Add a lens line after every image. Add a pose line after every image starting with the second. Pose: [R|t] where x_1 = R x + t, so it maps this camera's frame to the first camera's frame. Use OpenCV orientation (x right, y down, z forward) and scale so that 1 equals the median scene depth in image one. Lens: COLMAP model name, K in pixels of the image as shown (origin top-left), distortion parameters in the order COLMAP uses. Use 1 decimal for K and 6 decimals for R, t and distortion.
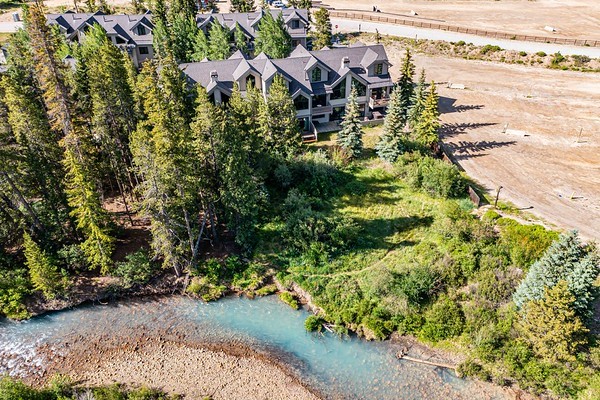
lens RADIAL K [[475.4, 0, 300.0], [0, 475.4, 200.0], [0, 0, 1]] dist [-0.006039, 0.003328]
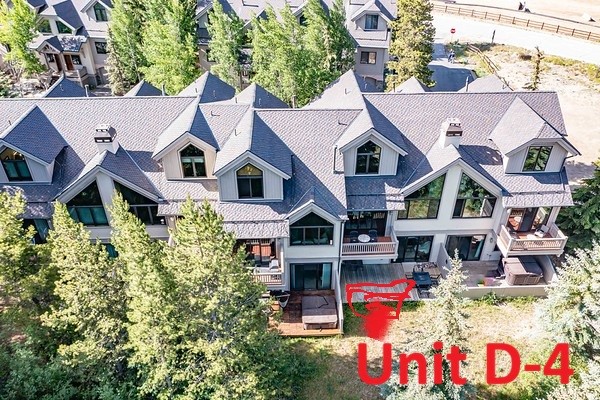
lens RADIAL K [[475.4, 0, 300.0], [0, 475.4, 200.0], [0, 0, 1]] dist [-0.006039, 0.003328]
pose [[0.969929, 0.147305, -0.193752, 0.058992], [-0.144403, 0.989091, 0.029099, -0.226794], [0.195925, -0.000245, 0.980619, 0.591911]]
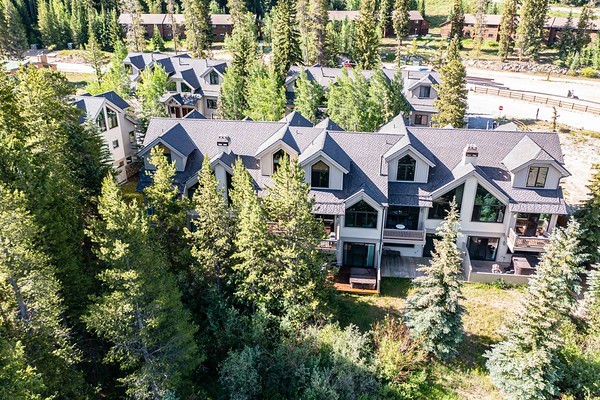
lens RADIAL K [[475.4, 0, 300.0], [0, 475.4, 200.0], [0, 0, 1]] dist [-0.006039, 0.003328]
pose [[0.920625, 0.175863, -0.348599, 0.112827], [-0.230913, 0.965181, -0.122905, -0.133099], [0.314847, 0.193646, 0.929179, 0.462068]]
